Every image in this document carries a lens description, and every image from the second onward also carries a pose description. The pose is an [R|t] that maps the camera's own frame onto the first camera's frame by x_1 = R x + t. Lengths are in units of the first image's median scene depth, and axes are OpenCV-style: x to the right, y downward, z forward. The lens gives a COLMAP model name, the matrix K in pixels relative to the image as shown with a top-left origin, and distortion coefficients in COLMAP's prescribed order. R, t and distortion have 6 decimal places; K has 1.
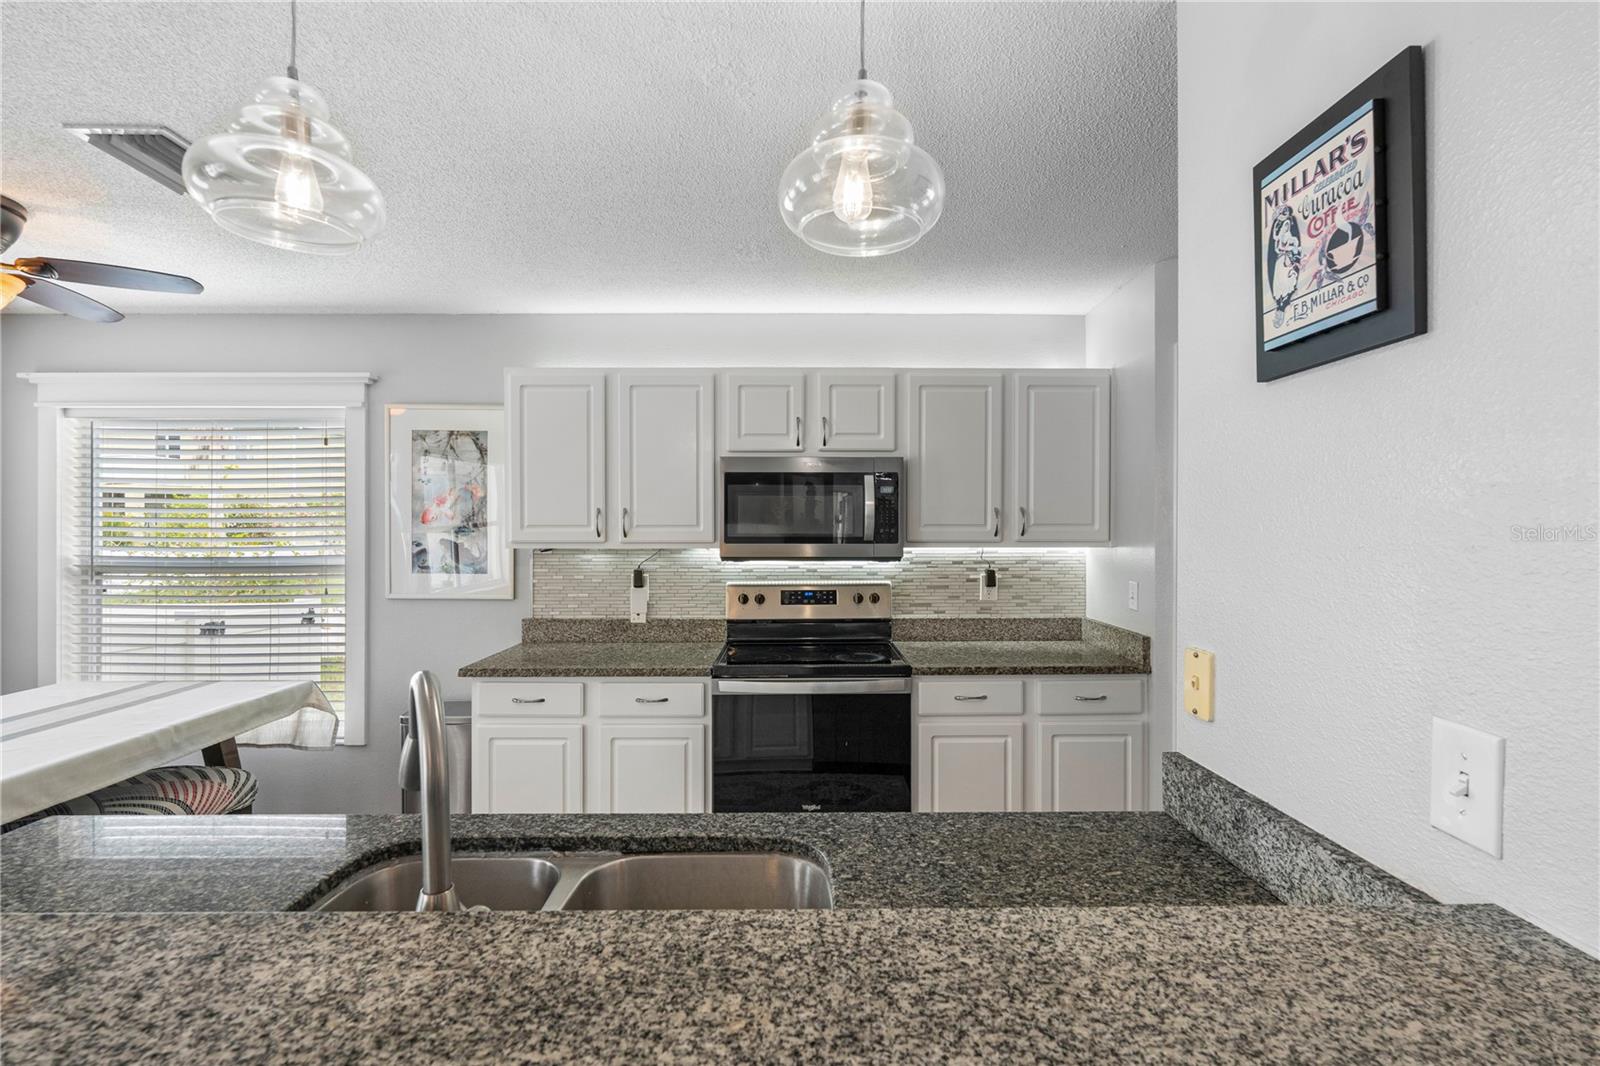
lens RADIAL K [[715.6, 0, 811.1], [0, 715.6, 533.1], [0, 0, 1]] dist [-0.002851, -0.000354]
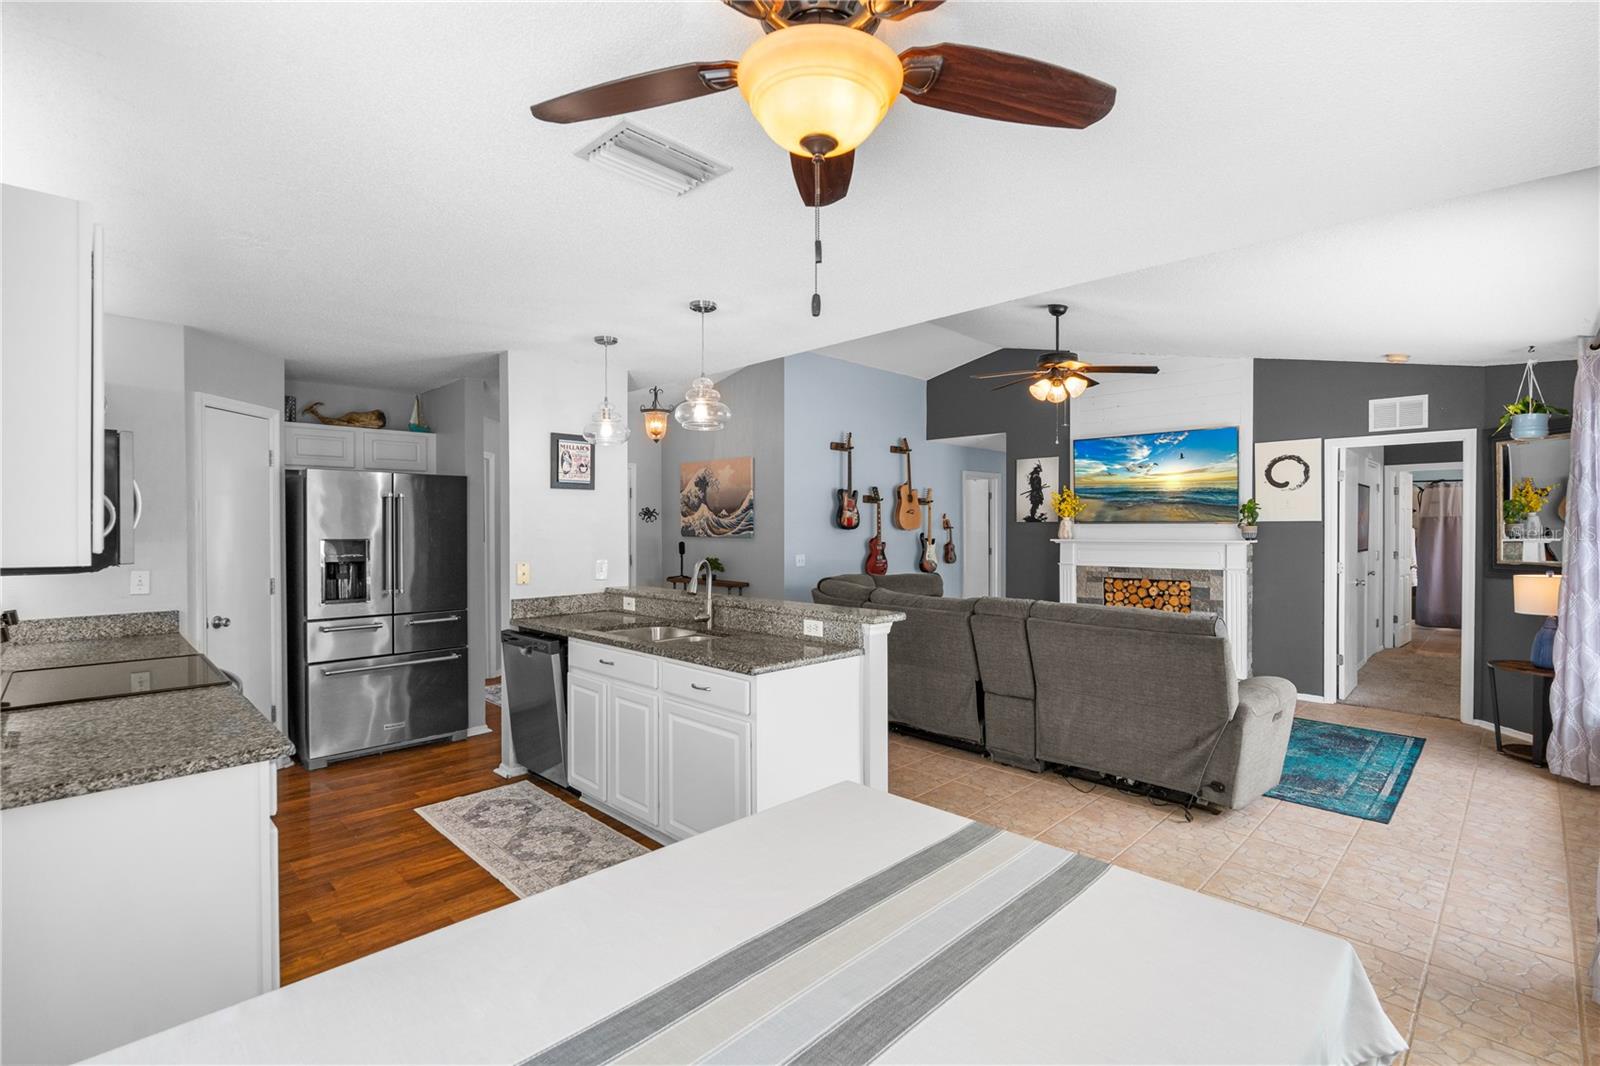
lens RADIAL K [[726.0, 0, 800.0], [0, 726.0, 533.0], [0, 0, 1]] dist [-0.002042, -0.000188]
pose [[-0.688125, -0.006332, 0.725565, -1.166978], [0.006306, 0.999872, 0.014707, -0.006440], [-0.725565, 0.014695, -0.687997, 1.010260]]
